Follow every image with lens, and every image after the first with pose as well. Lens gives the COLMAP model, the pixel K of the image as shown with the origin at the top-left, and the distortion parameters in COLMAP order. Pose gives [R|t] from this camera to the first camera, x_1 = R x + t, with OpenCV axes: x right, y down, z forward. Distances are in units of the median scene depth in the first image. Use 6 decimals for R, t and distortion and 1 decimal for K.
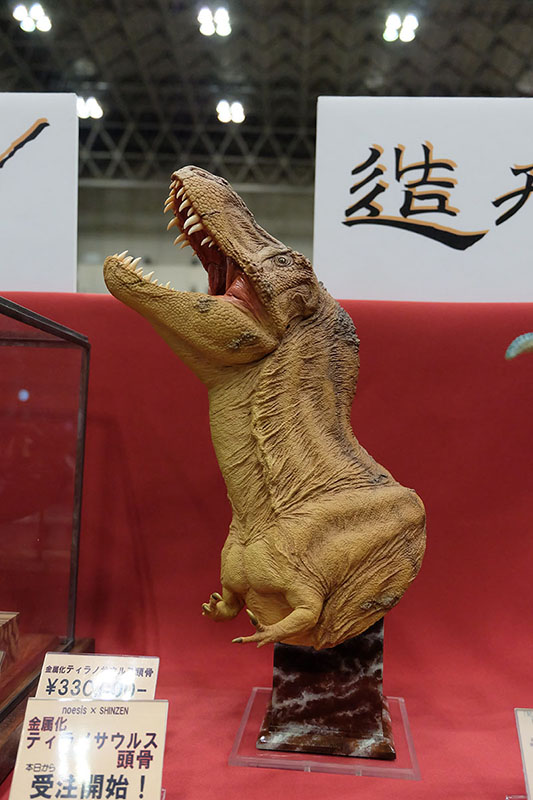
lens RADIAL K [[675.7, 0, 266.6], [0, 675.7, 403.0], [0, 0, 1]] dist [0.001474, 0.005299]
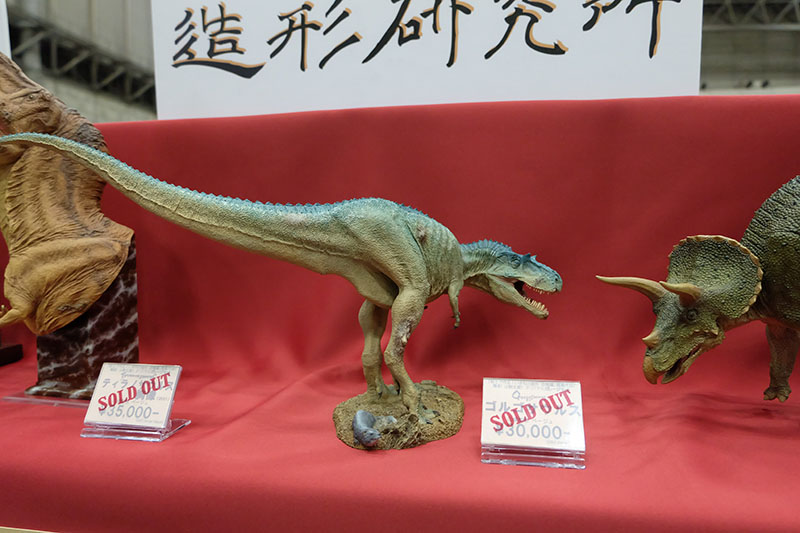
lens RADIAL K [[540.5, 0, 400.7], [0, 540.5, 262.7], [0, 0, 1]] dist [-0.031042, 0.013124]
pose [[0.989468, -0.025330, -0.142521, 1.080791], [0.038832, 0.994930, 0.092770, 0.094191], [0.139448, -0.097327, 0.985435, -0.146503]]
